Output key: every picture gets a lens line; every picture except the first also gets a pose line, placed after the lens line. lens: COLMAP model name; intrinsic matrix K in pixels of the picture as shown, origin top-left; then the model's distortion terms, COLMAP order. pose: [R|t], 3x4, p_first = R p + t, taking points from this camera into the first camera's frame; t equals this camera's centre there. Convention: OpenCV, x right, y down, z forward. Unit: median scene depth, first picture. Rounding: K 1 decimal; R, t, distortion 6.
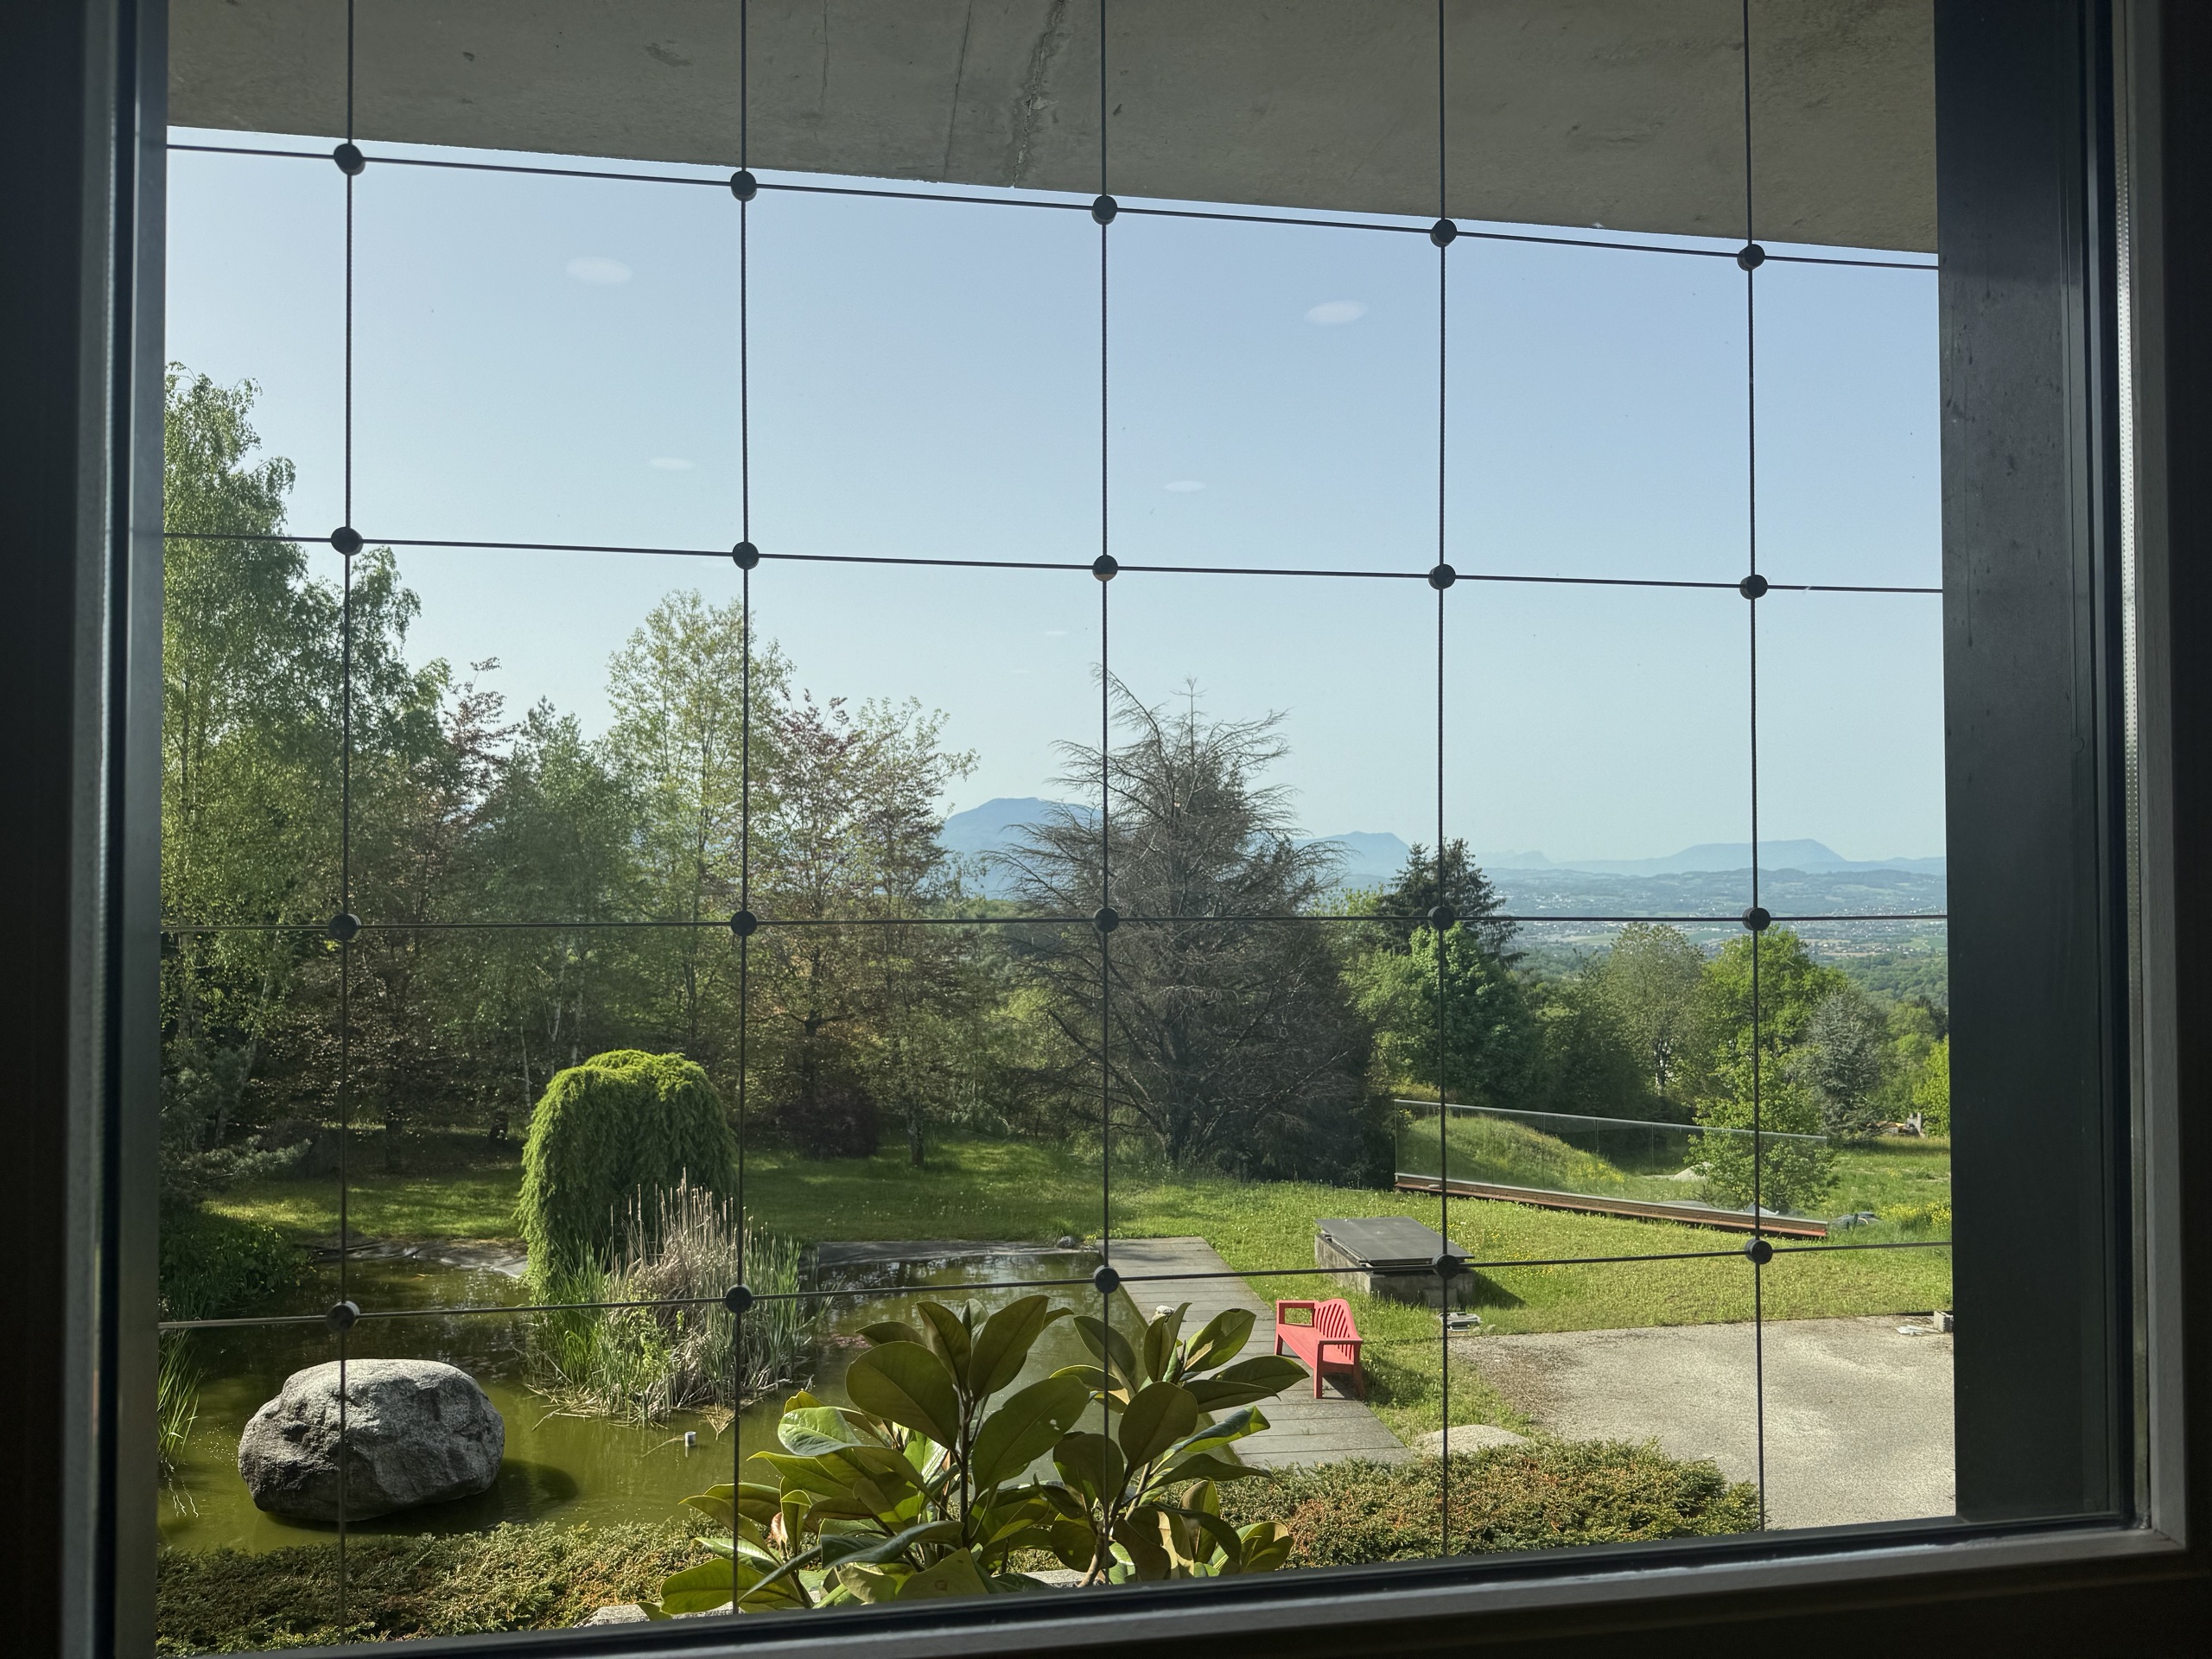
lens RADIAL K [[1550.6, 0, 1109.2], [0, 1550.6, 828.8], [0, 0, 1]] dist [0.006102, -0.007419]
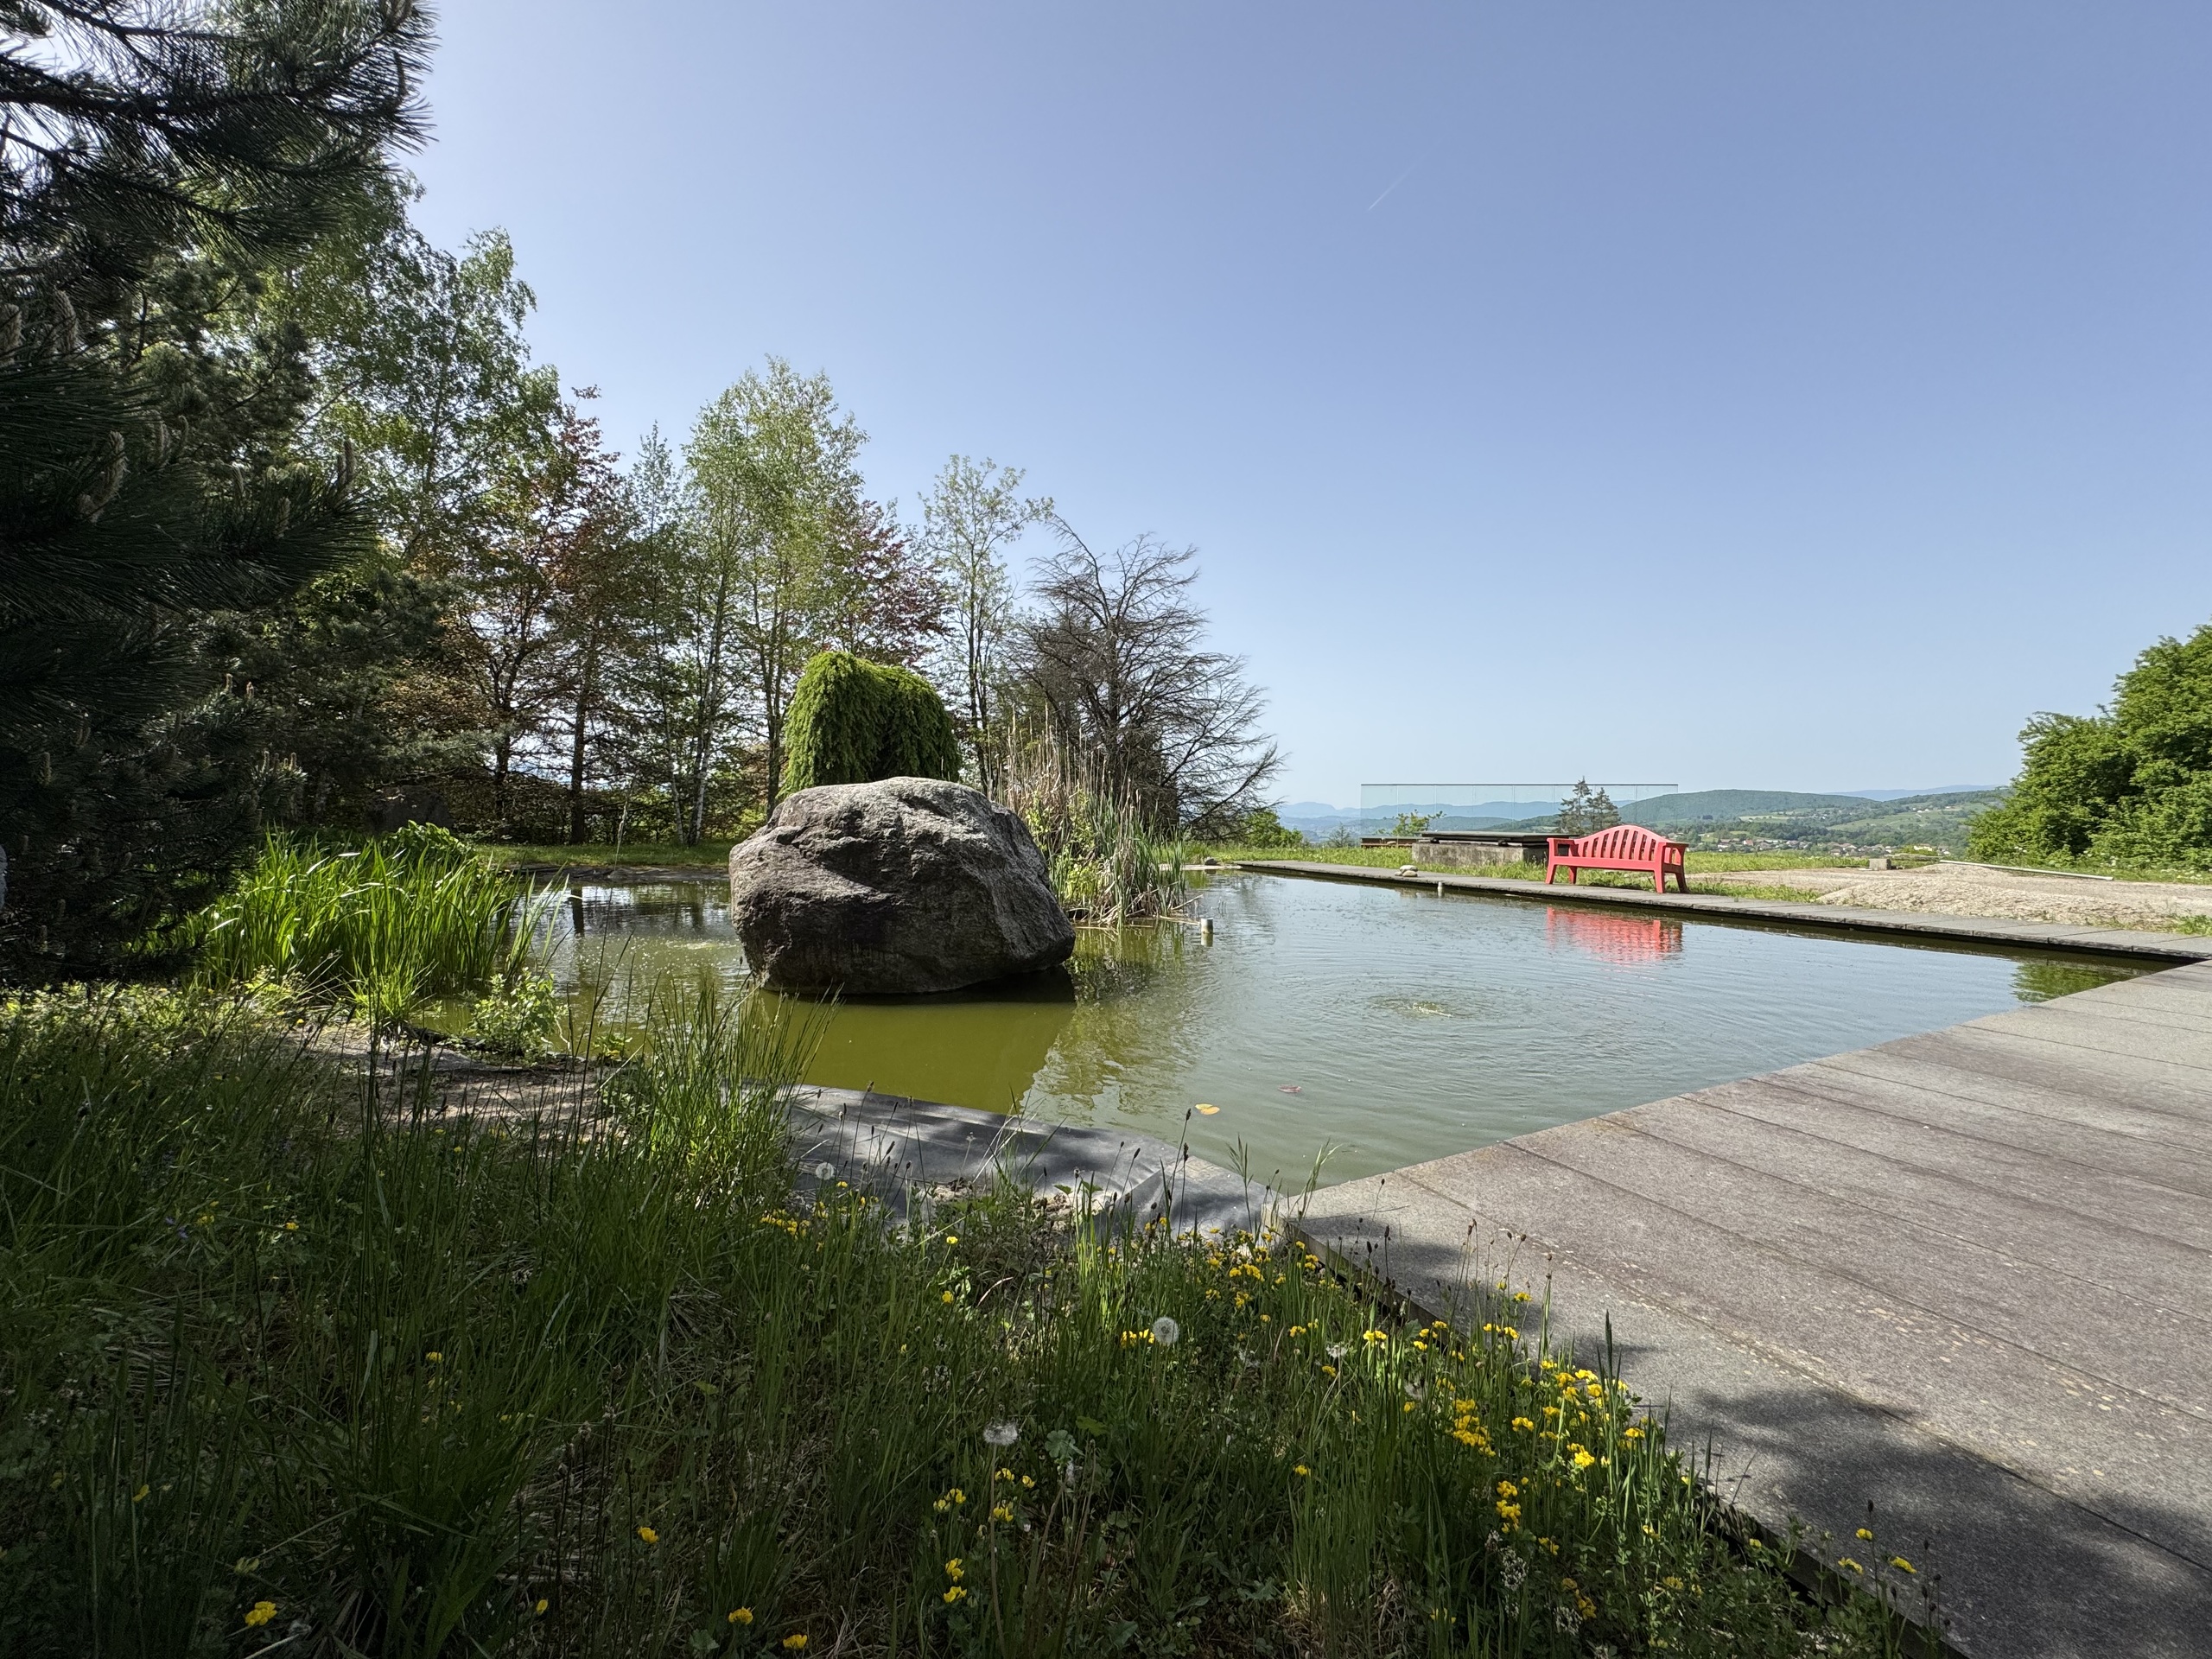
lens RADIAL K [[890.6, 0, 1103.8], [0, 890.6, 826.0], [0, 0, 1]] dist [-0.019045, -0.000068]
pose [[0.950759, -0.006538, 0.309863, -0.352028], [-0.005400, 0.999276, 0.037654, 0.238256], [-0.309885, -0.037473, 0.950035, 0.414356]]
